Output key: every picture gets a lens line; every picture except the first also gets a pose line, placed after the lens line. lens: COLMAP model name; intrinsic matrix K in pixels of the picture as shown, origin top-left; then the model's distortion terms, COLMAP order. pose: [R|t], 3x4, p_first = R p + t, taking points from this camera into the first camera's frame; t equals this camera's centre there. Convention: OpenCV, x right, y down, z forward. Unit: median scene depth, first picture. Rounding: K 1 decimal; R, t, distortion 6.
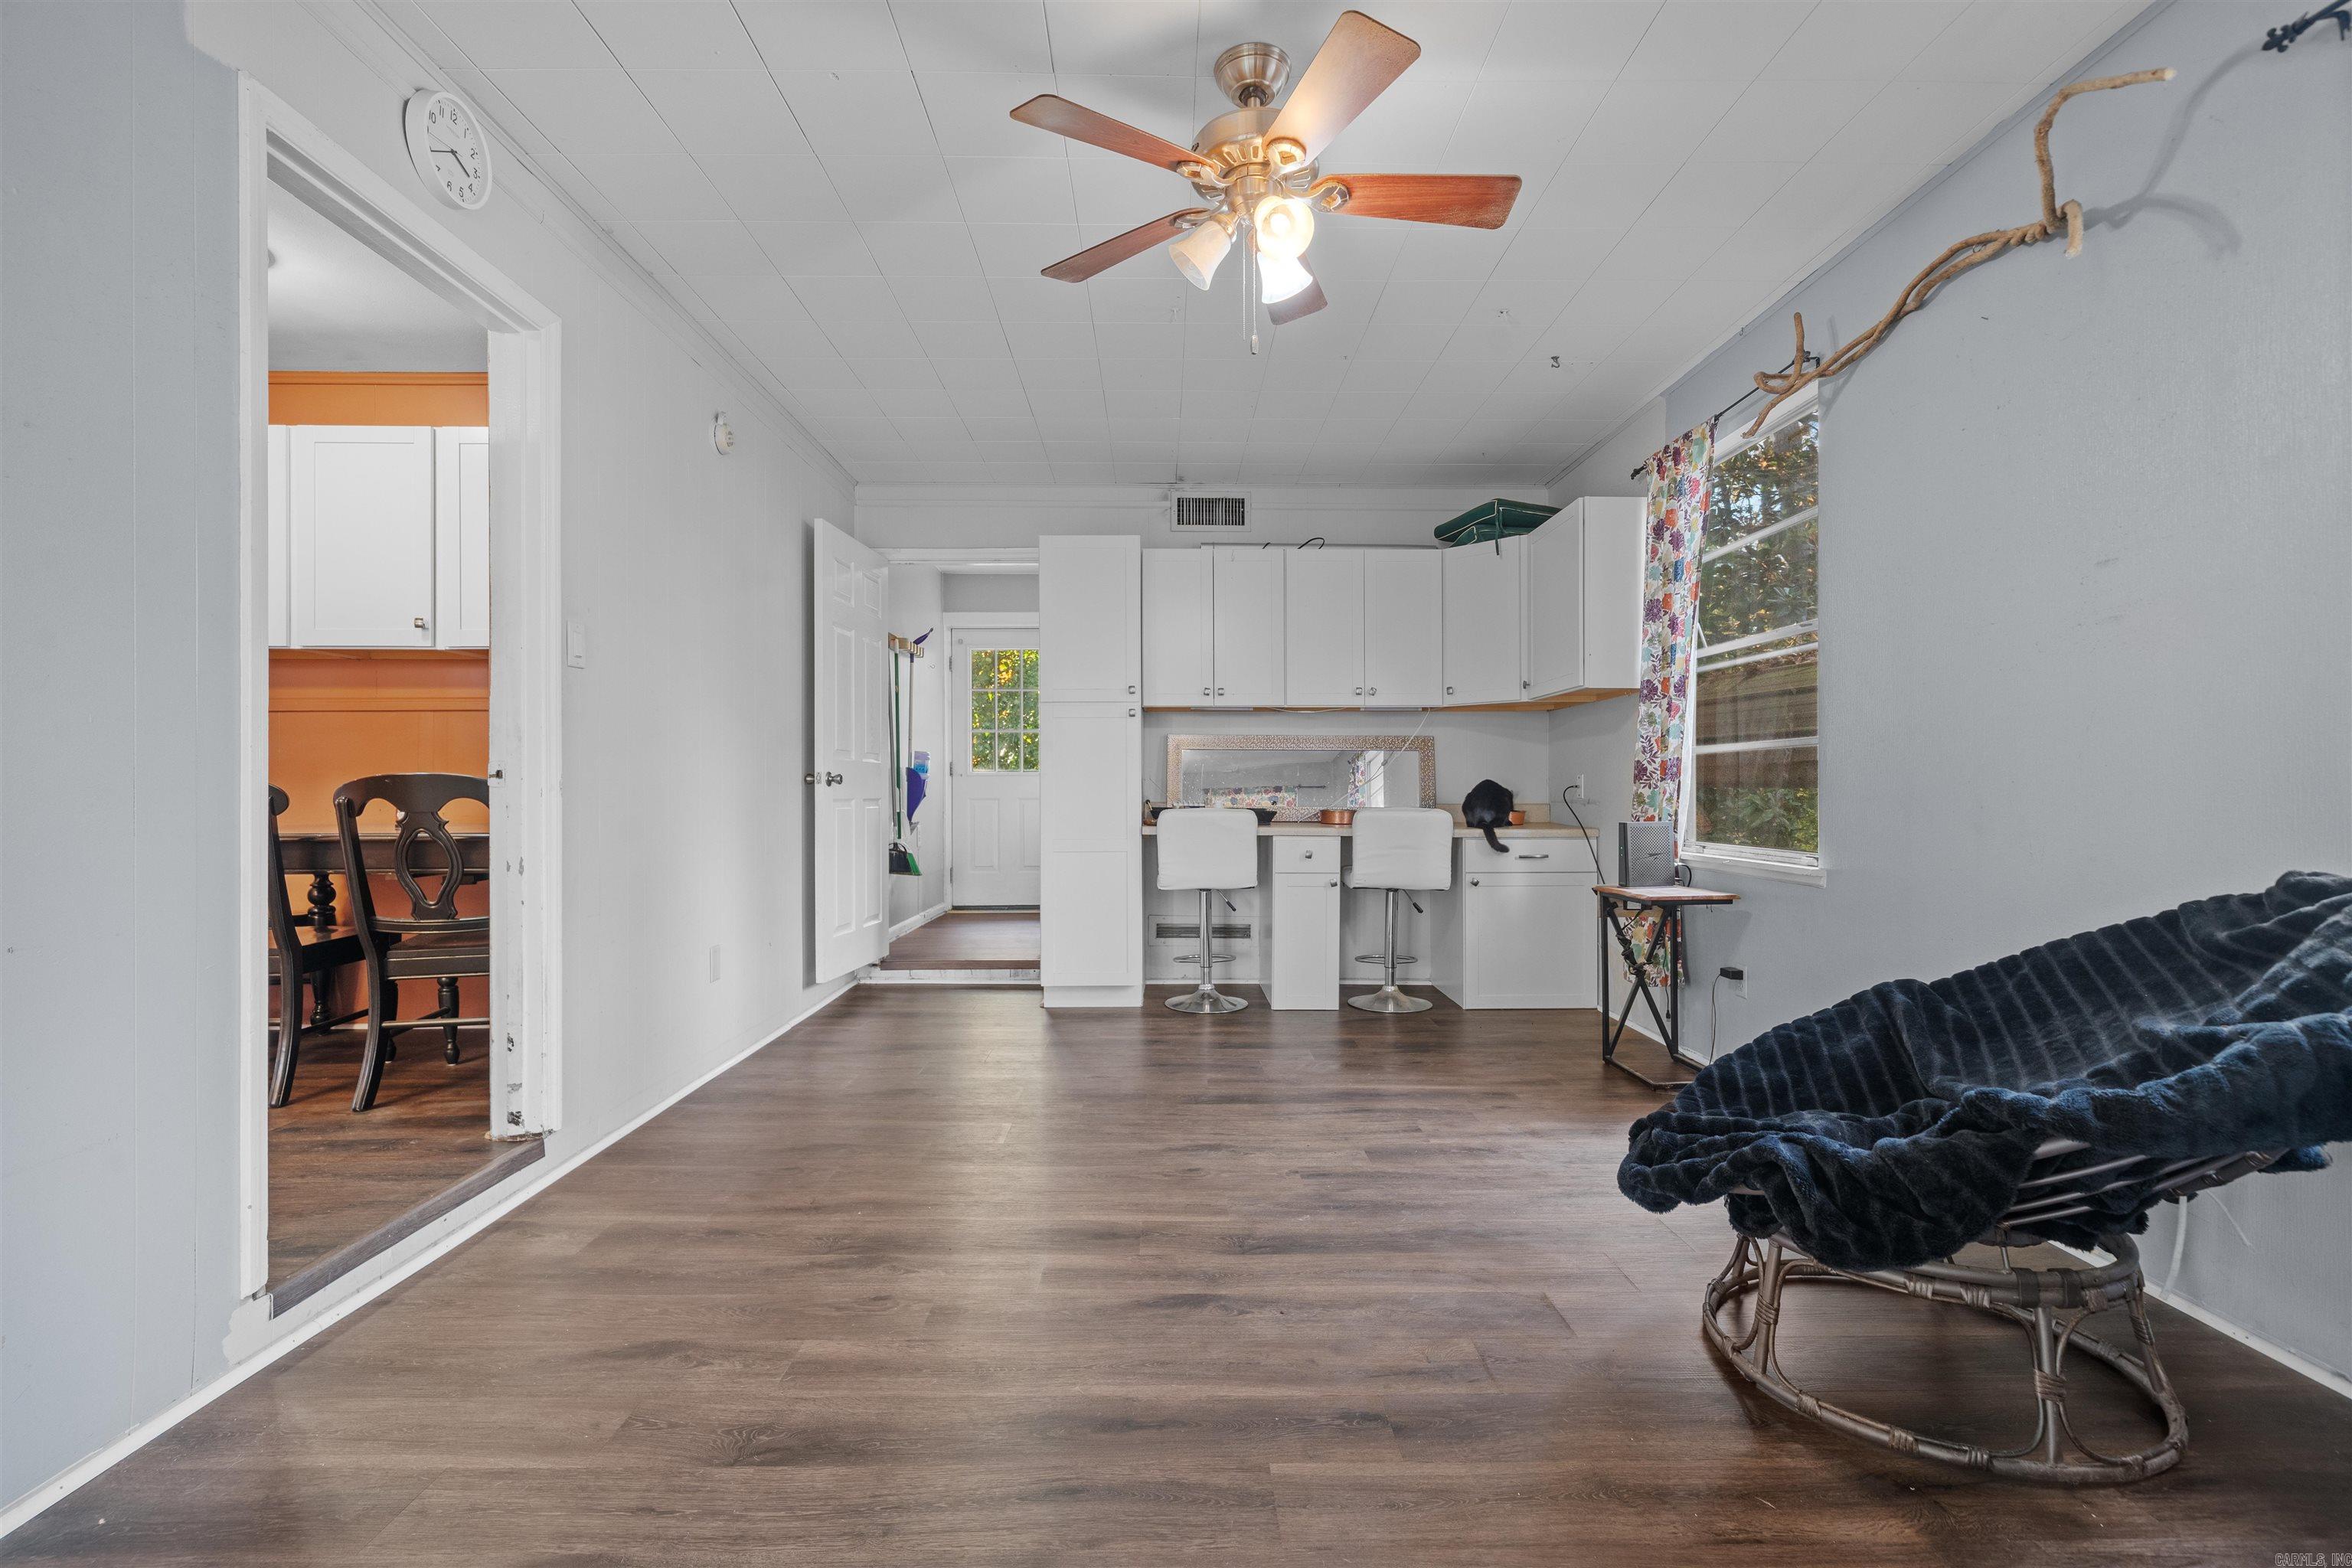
lens RADIAL K [[1065.6, 0, 1178.0], [0, 1065.6, 789.0], [0, 0, 1]] dist [0.000485, 0.000292]
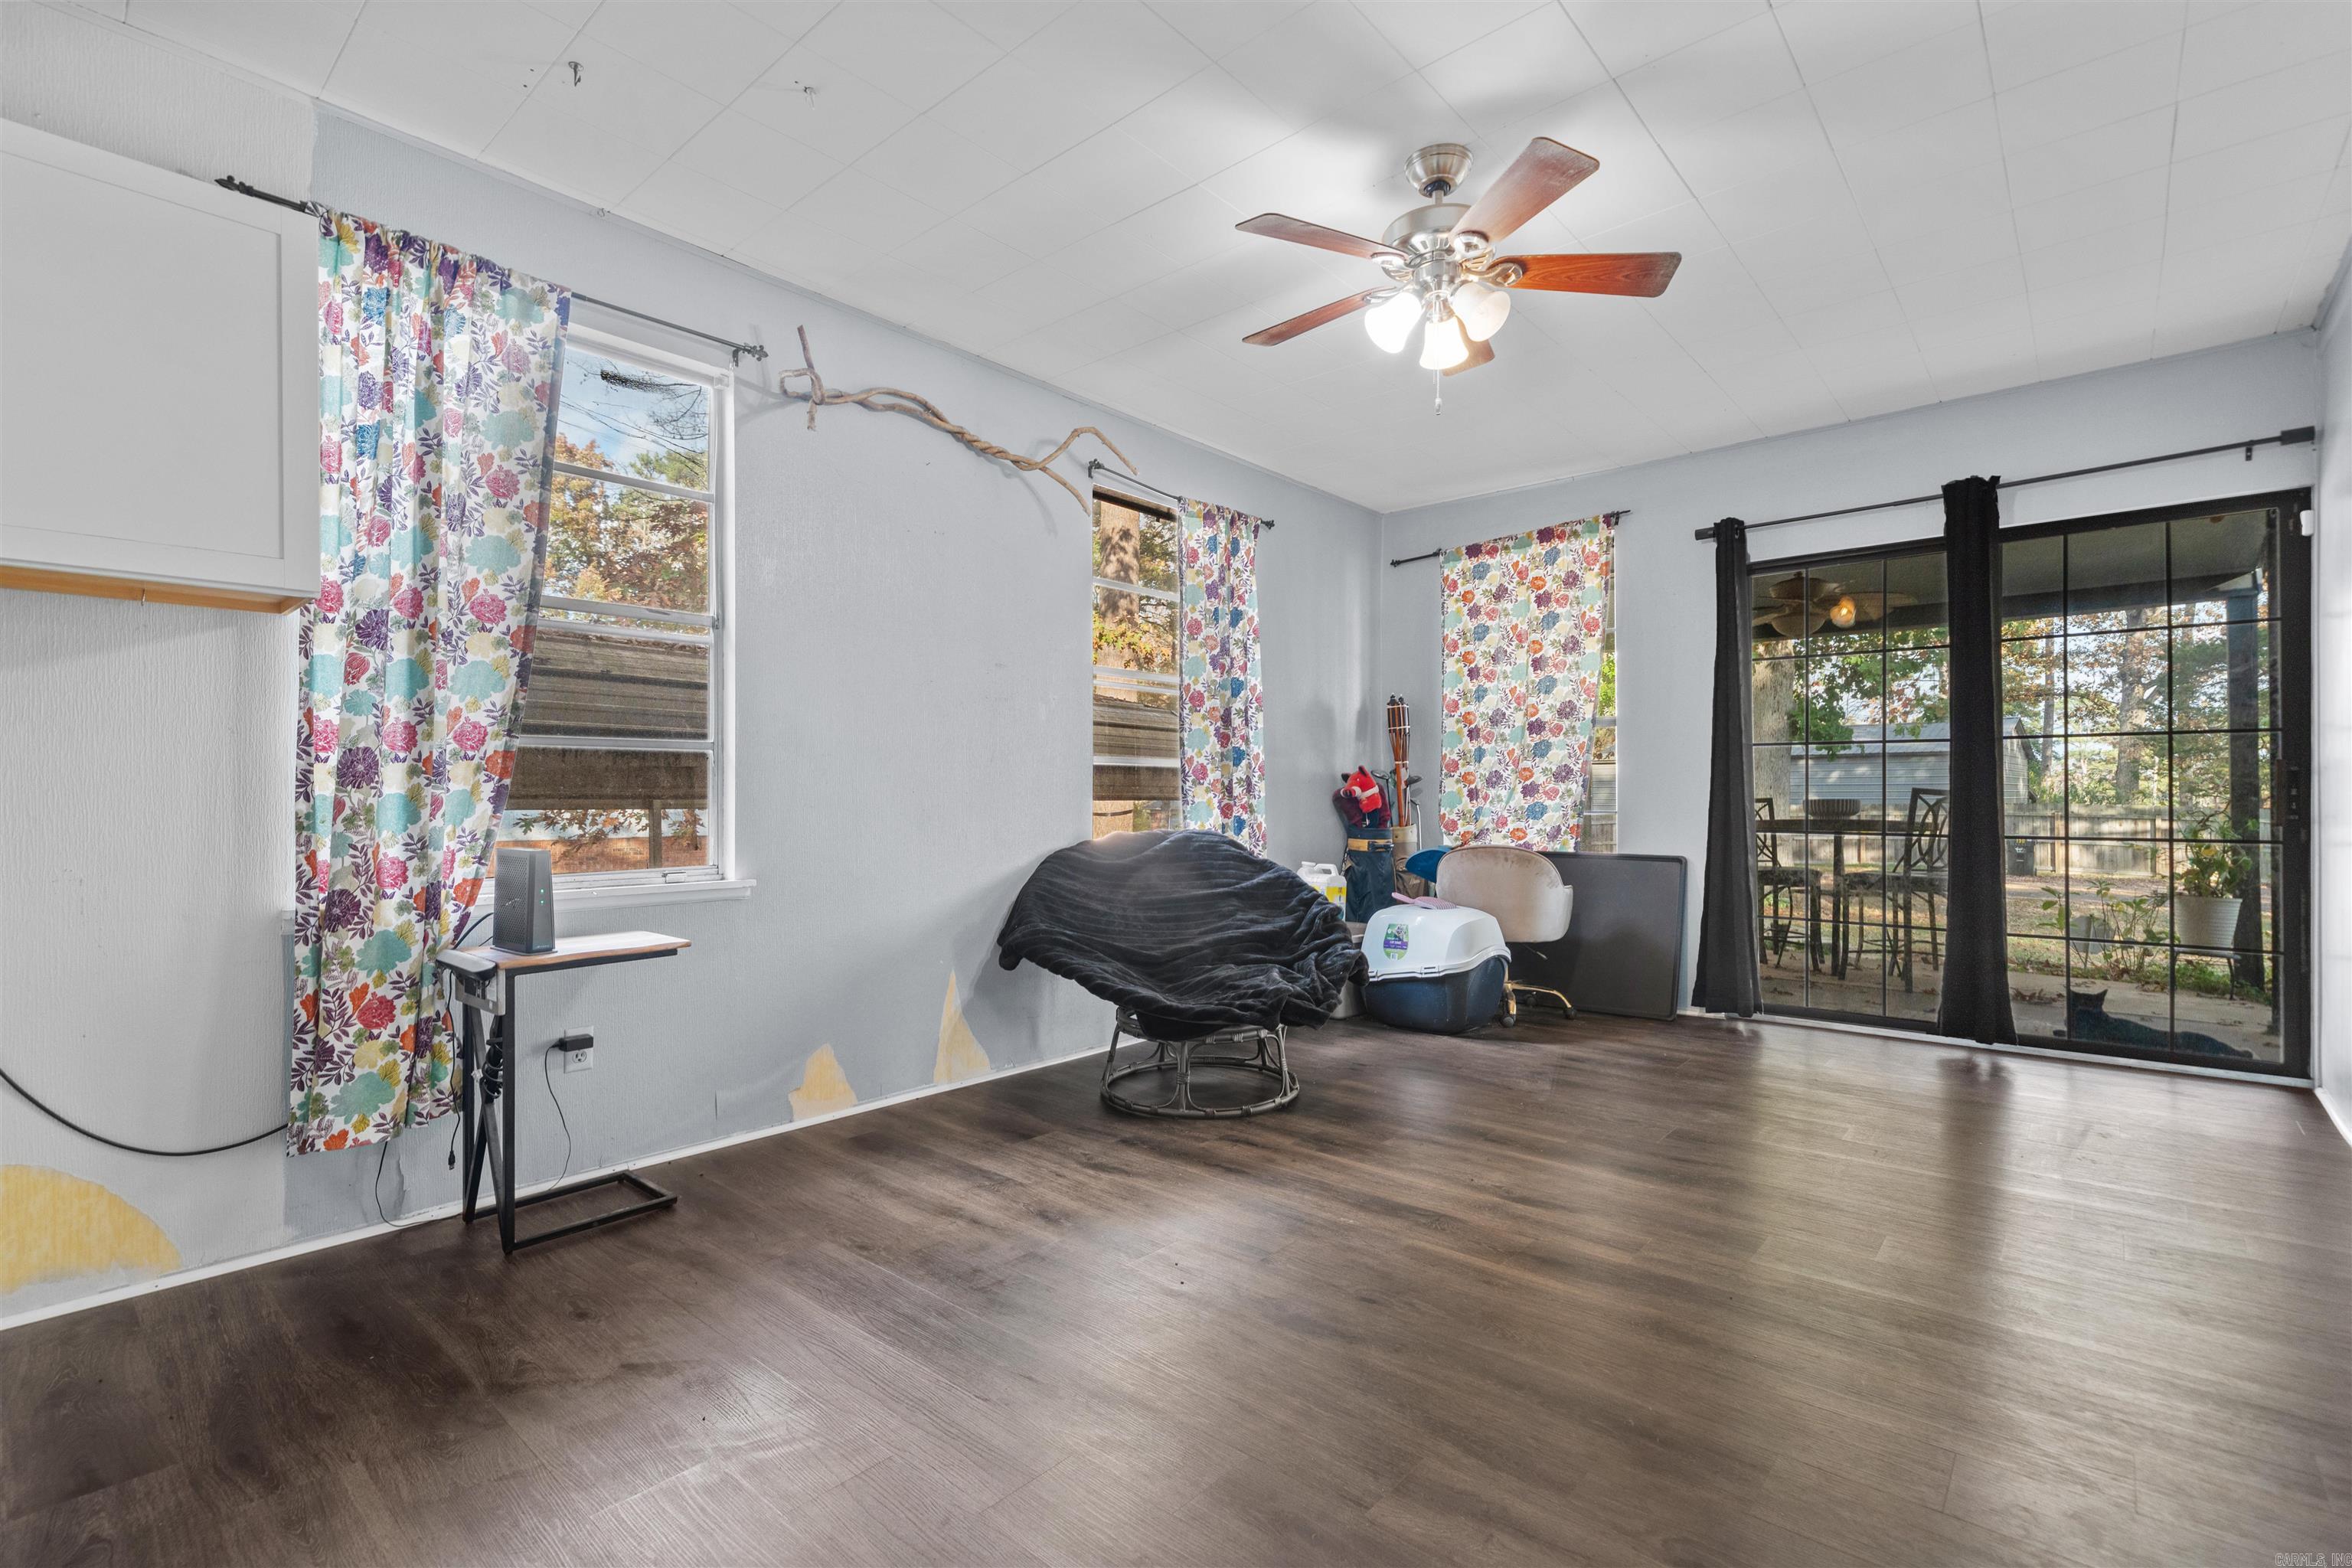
lens RADIAL K [[1065.6, 0, 1180.0], [0, 1065.6, 797.8], [0, 0, 1]] dist [0.000485, 0.000292]
pose [[-0.747910, 0.006627, 0.663767, -0.482141], [0.000772, 0.999958, -0.009115, 0.011262], [-0.663800, -0.006305, -0.747884, 2.053996]]
